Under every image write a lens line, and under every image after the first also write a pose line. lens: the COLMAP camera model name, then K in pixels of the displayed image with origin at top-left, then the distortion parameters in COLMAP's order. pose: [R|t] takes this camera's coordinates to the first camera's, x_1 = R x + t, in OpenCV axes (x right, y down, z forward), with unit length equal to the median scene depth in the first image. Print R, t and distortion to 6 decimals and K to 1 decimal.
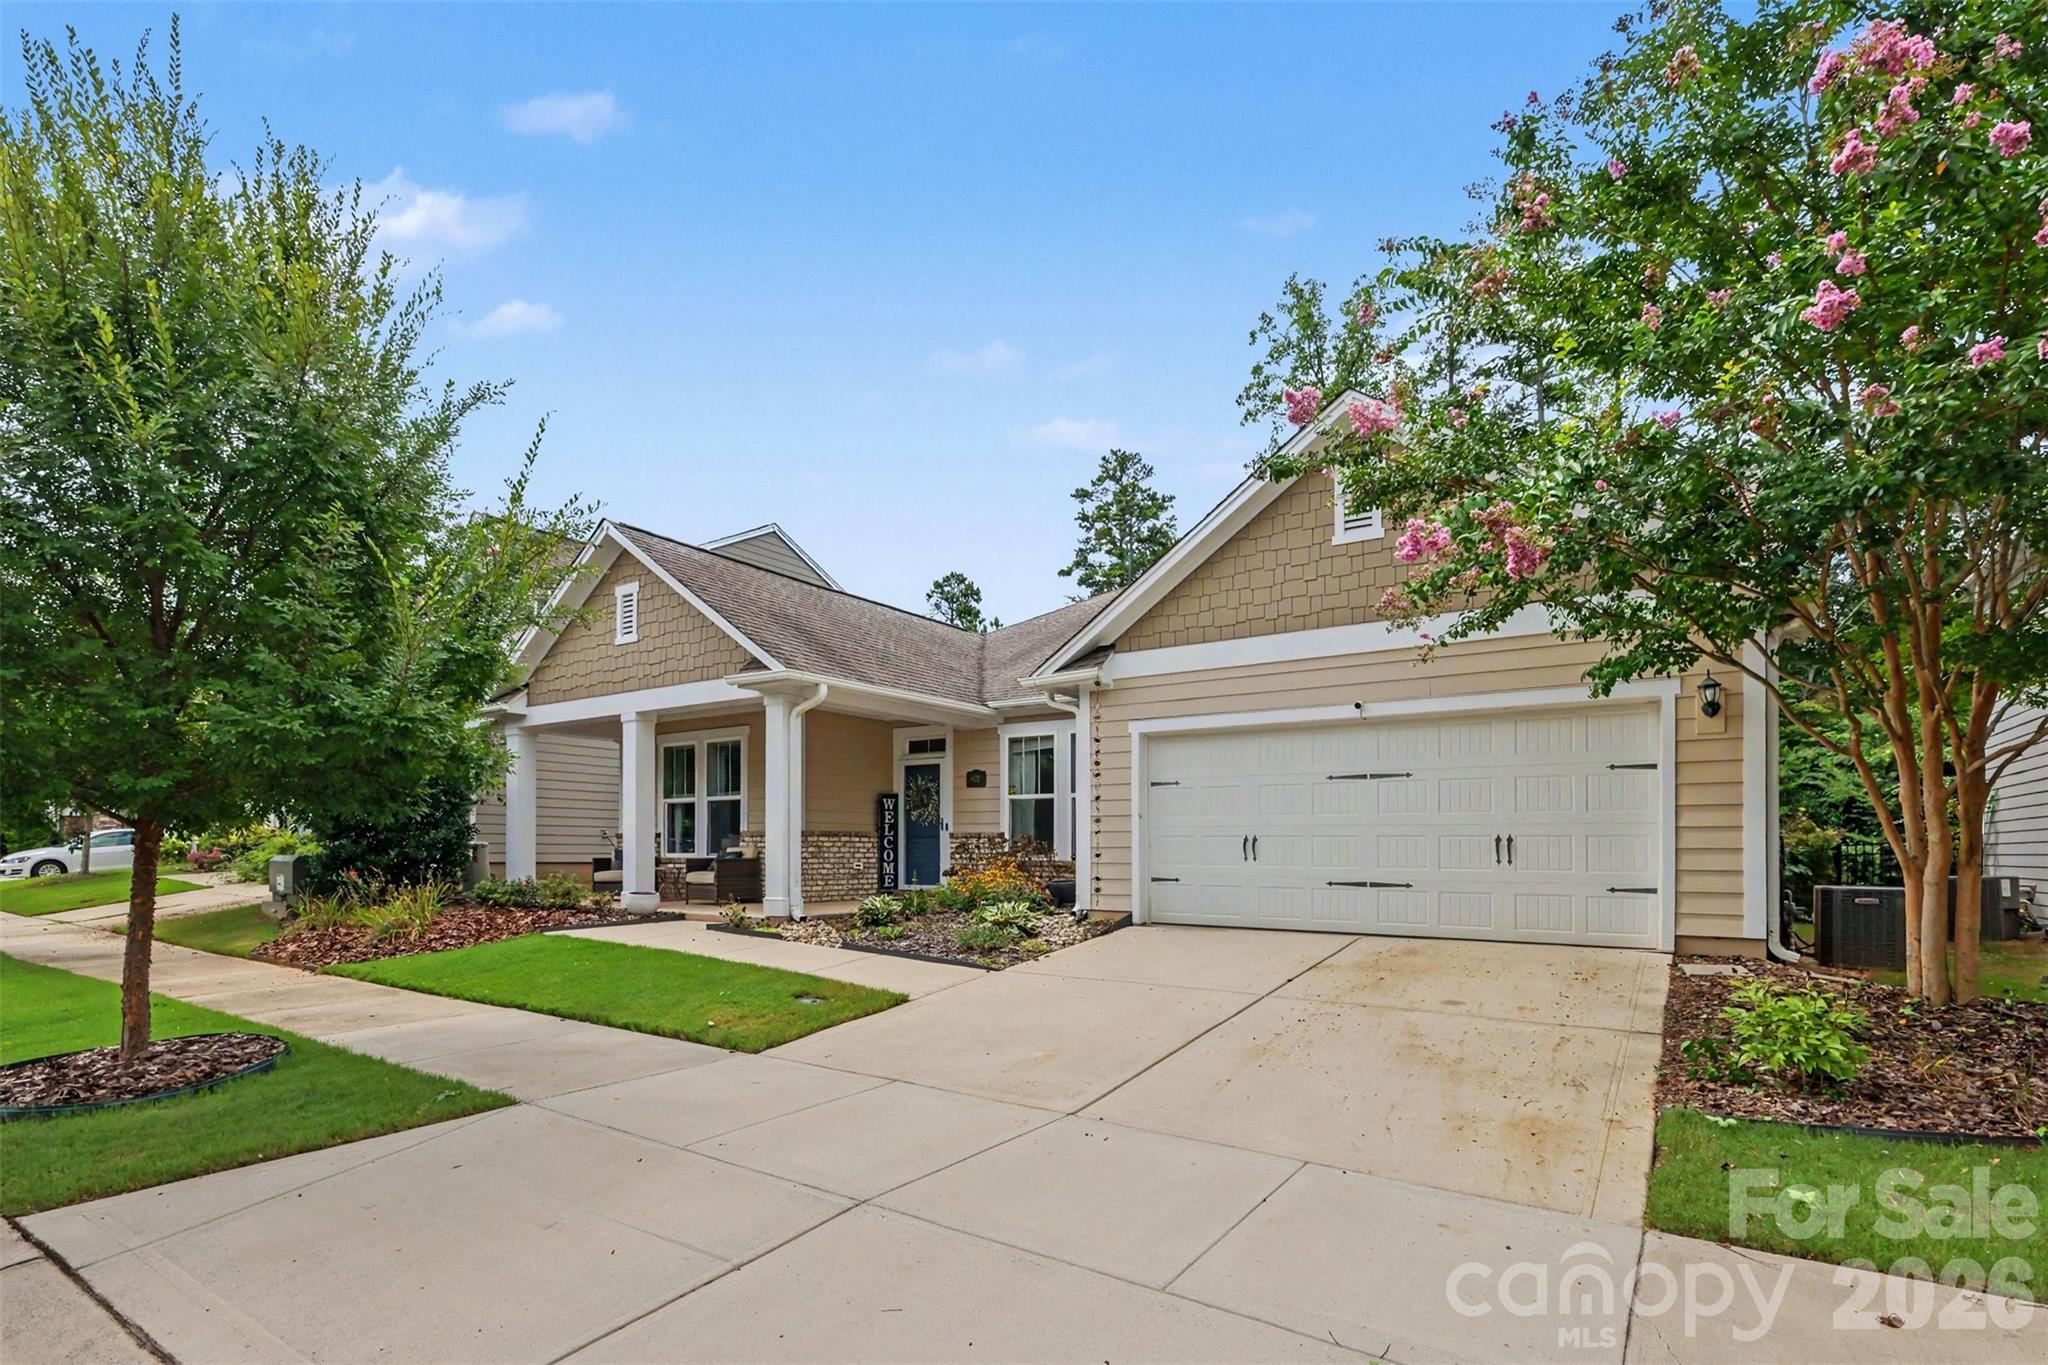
lens RADIAL K [[968.0, 0, 1015.1], [0, 968.0, 837.4], [0, 0, 1]] dist [-0.001423, -0.000051]
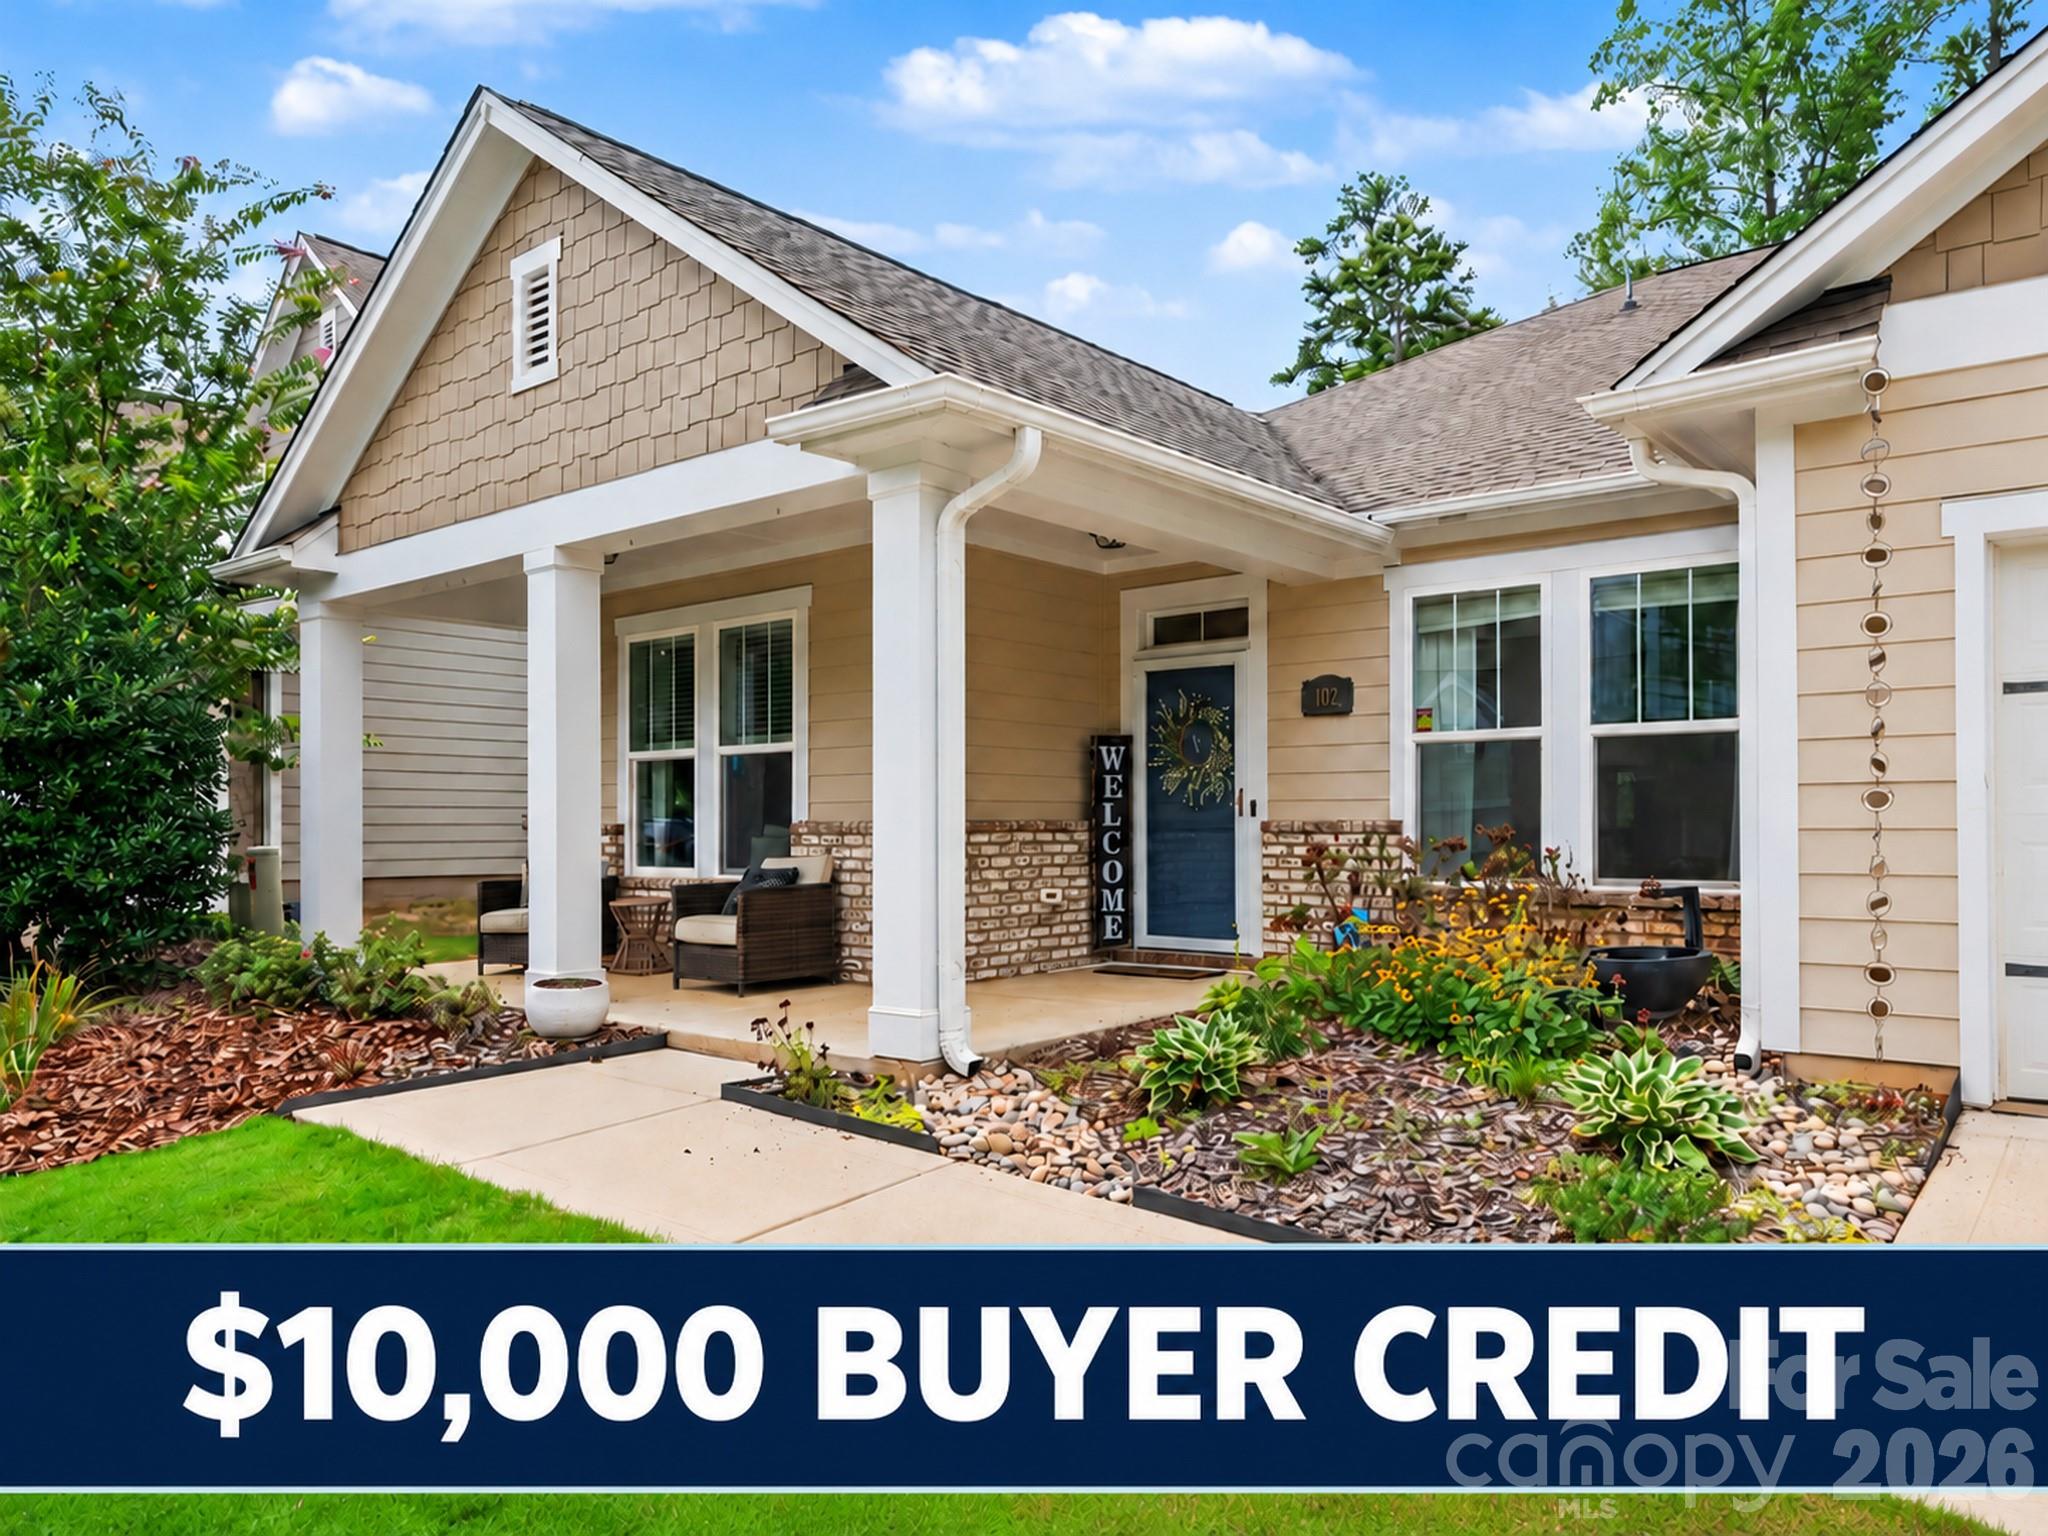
lens RADIAL K [[1425.0, 0, 1024.0], [0, 1425.0, 768.0], [0, 0, 1]] dist [0.048722, -0.001532]
pose [[0.995470, -0.010281, -0.094520, -0.113630], [0.007701, 0.999589, -0.027618, -0.011928], [0.094765, 0.026765, 0.995140, 0.348236]]
